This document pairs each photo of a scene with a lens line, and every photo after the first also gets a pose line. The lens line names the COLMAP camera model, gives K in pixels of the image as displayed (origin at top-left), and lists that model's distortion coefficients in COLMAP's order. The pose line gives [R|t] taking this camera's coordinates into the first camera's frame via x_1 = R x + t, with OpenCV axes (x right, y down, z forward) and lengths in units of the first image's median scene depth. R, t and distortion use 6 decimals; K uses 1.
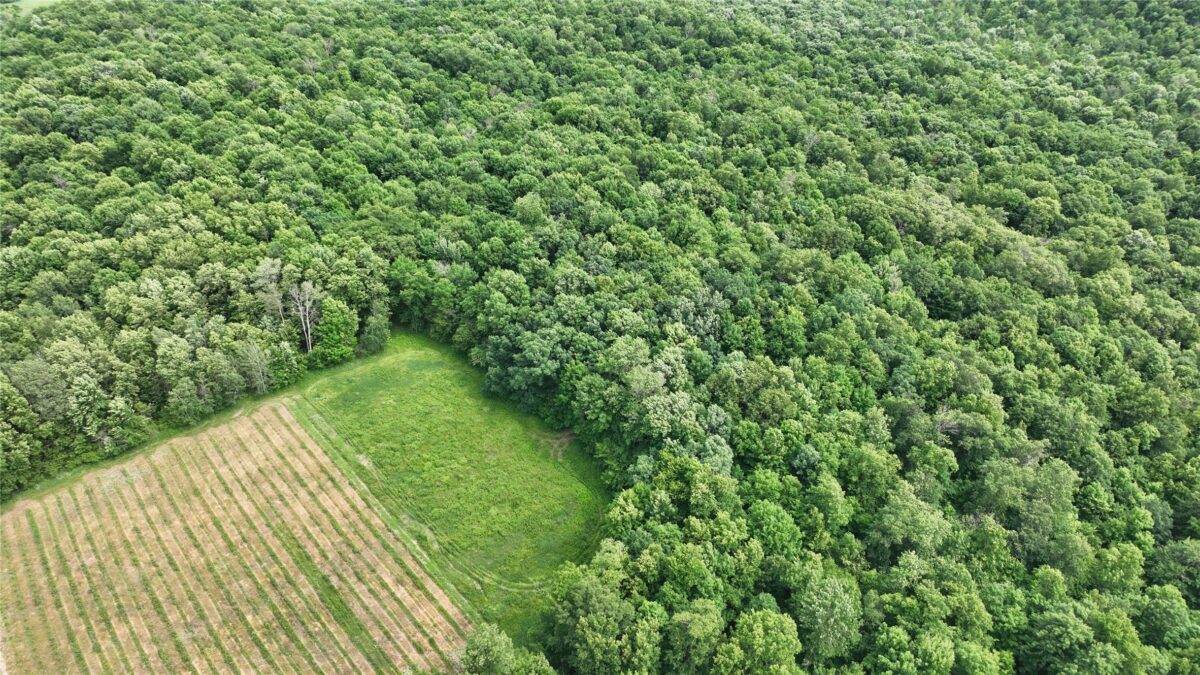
lens RADIAL K [[848.0, 0, 604.7], [0, 848.0, 338.7], [0, 0, 1]] dist [-0.001528, 0.021303]
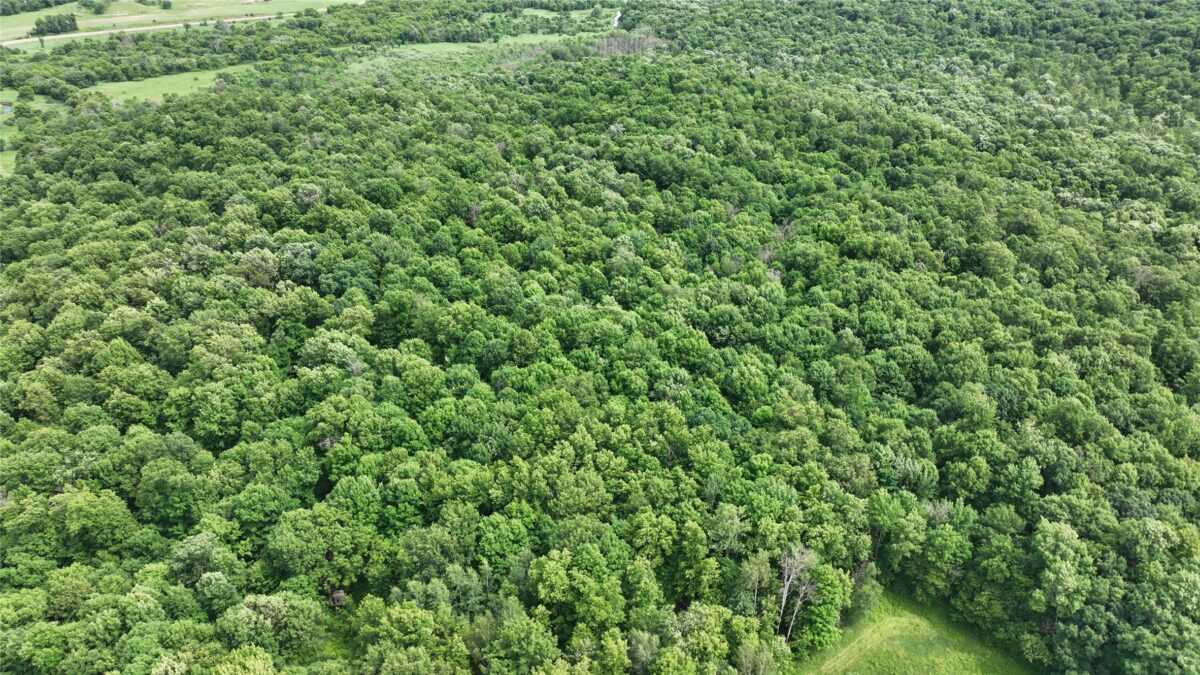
lens RADIAL K [[848.0, 0, 600.1], [0, 848.0, 334.7], [0, 0, 1]] dist [-0.001528, 0.021303]
pose [[0.999947, -0.004350, 0.009328, -0.351486], [0.004979, 0.997638, -0.068504, -0.132539], [-0.009008, 0.068546, 0.997607, 0.172994]]
